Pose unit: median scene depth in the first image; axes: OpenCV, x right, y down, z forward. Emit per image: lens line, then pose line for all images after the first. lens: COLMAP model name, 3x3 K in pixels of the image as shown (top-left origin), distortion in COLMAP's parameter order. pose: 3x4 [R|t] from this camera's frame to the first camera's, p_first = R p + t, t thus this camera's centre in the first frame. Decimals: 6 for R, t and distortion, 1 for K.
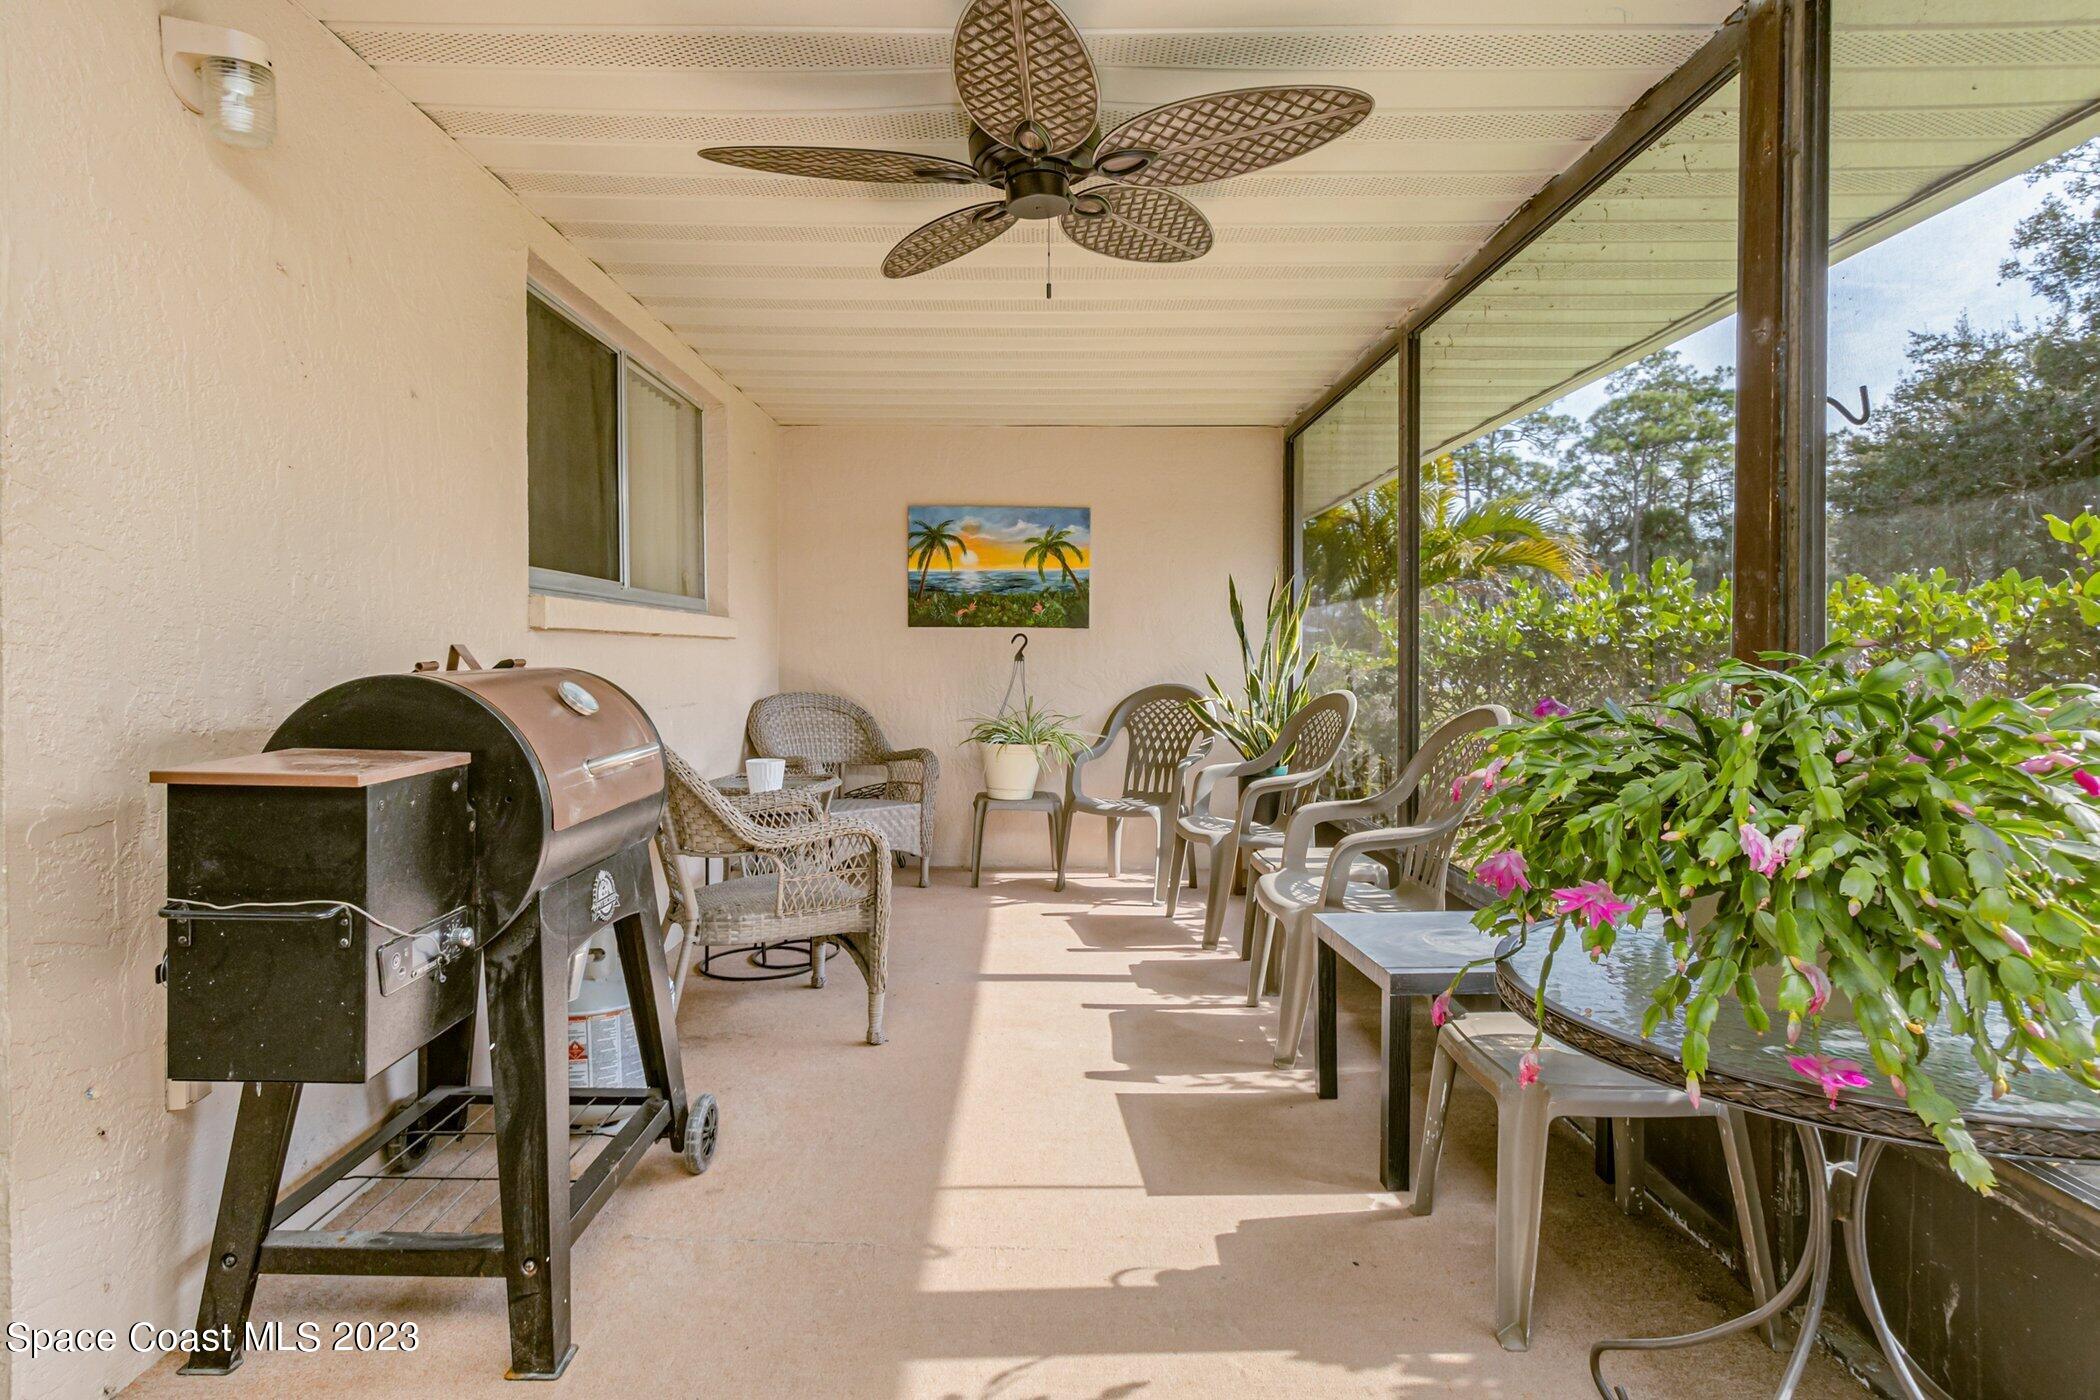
lens RADIAL K [[1093.6, 0, 1044.0], [0, 1093.6, 652.1], [0, 0, 1]] dist [-0.000890, -0.001288]
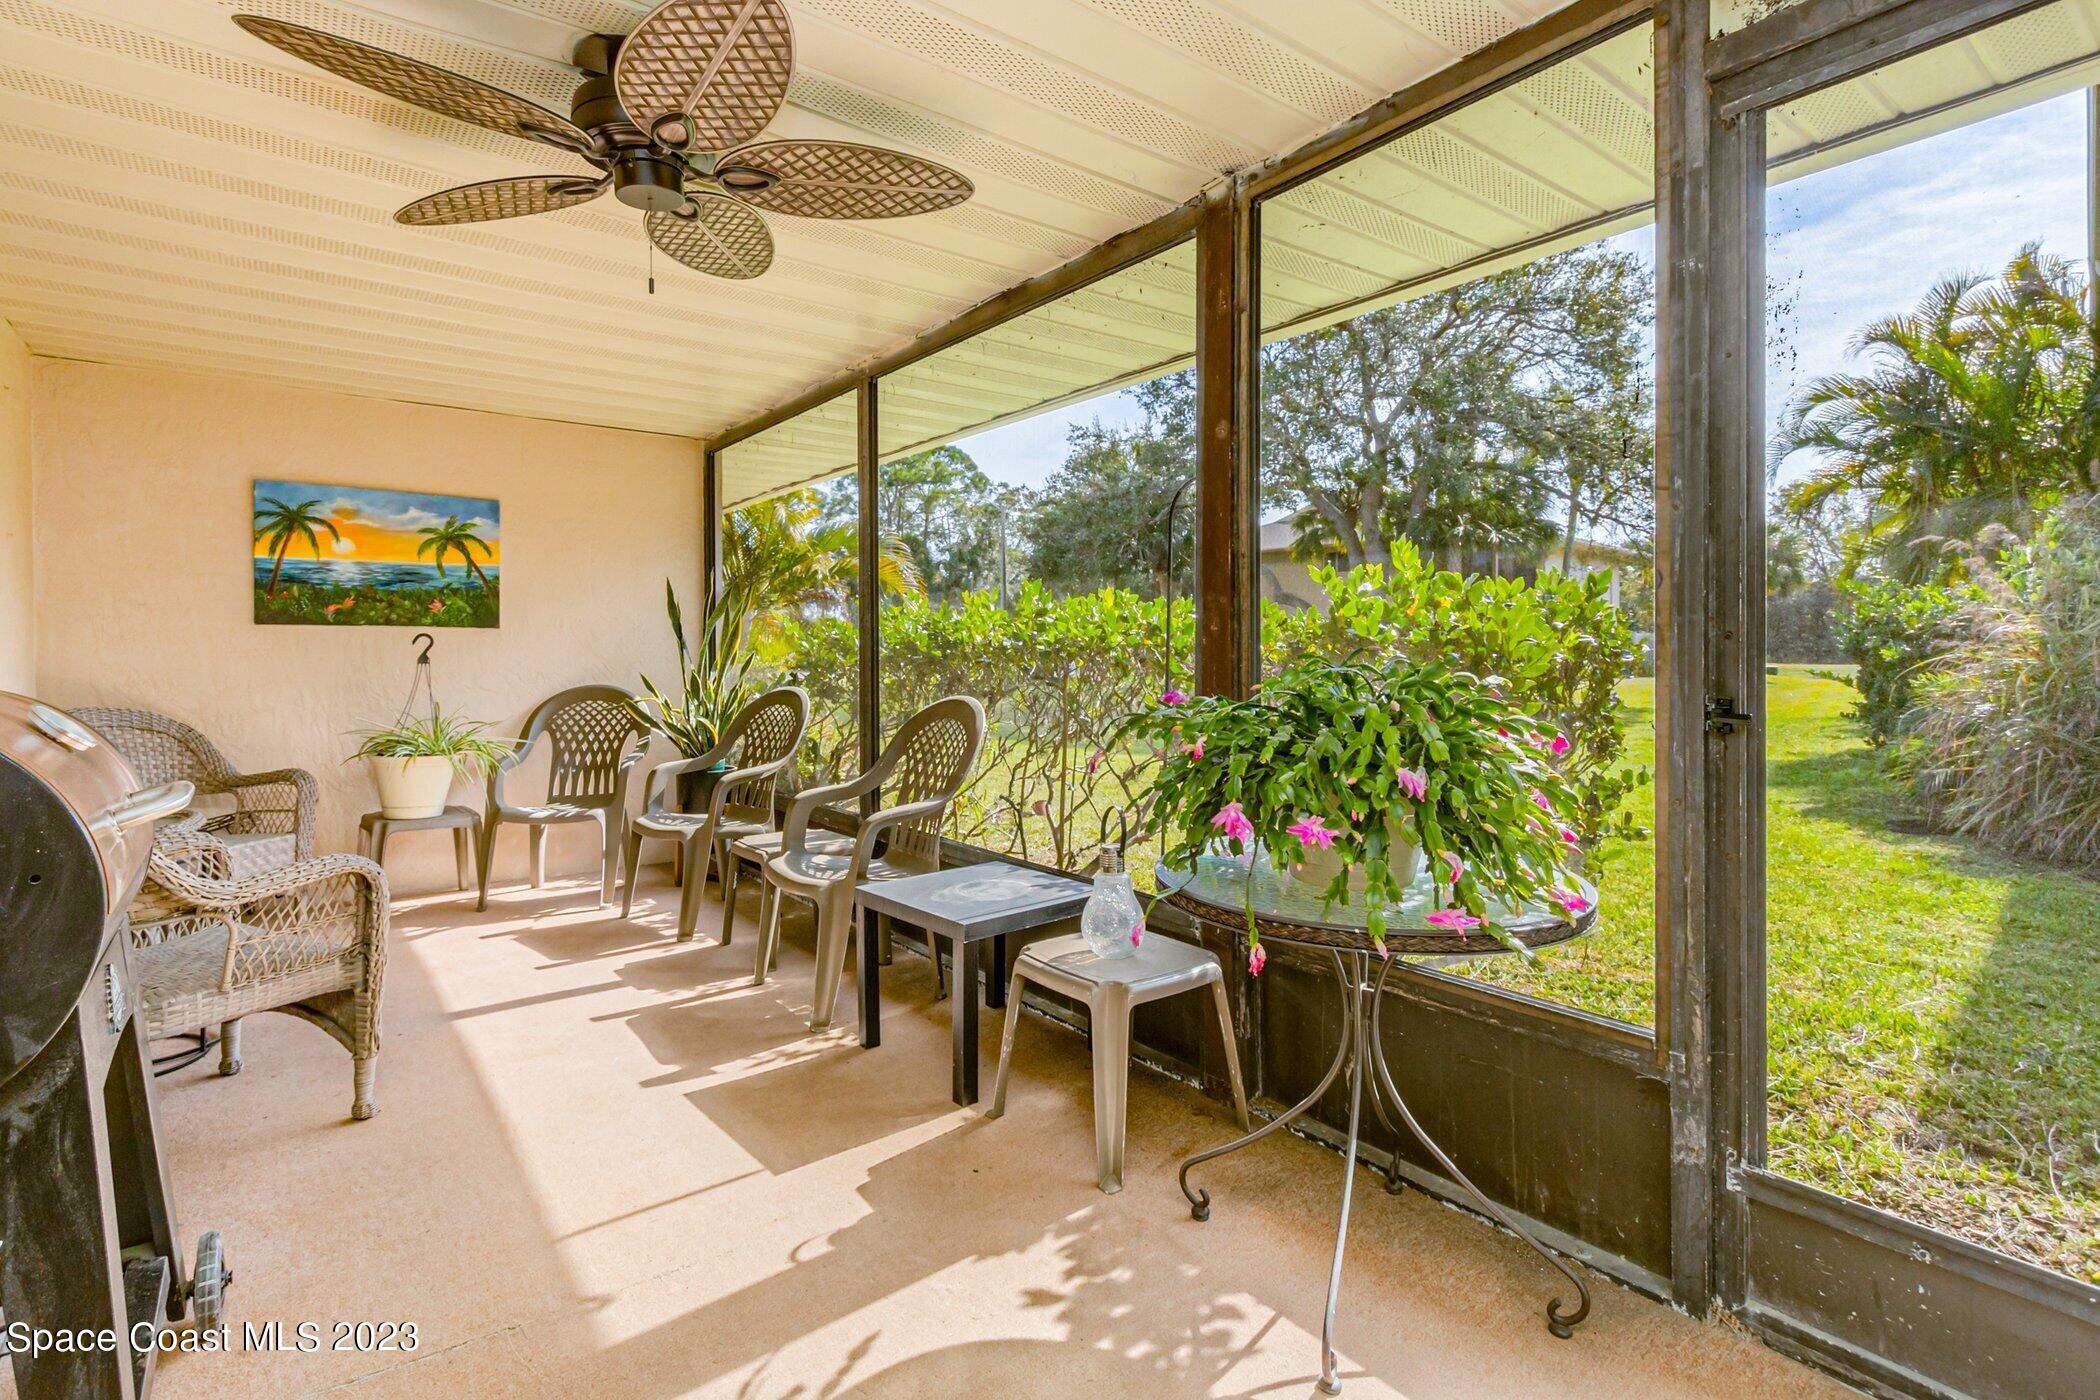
lens RADIAL K [[994.9, 0, 1040.5], [0, 994.9, 654.0], [0, 0, 1]] dist [-0.000090, -0.000273]
pose [[0.794106, -0.005937, 0.607751, -0.128490], [0.003567, 0.999981, 0.005108, -0.002641], [-0.607769, -0.001888, 0.794111, 0.041710]]
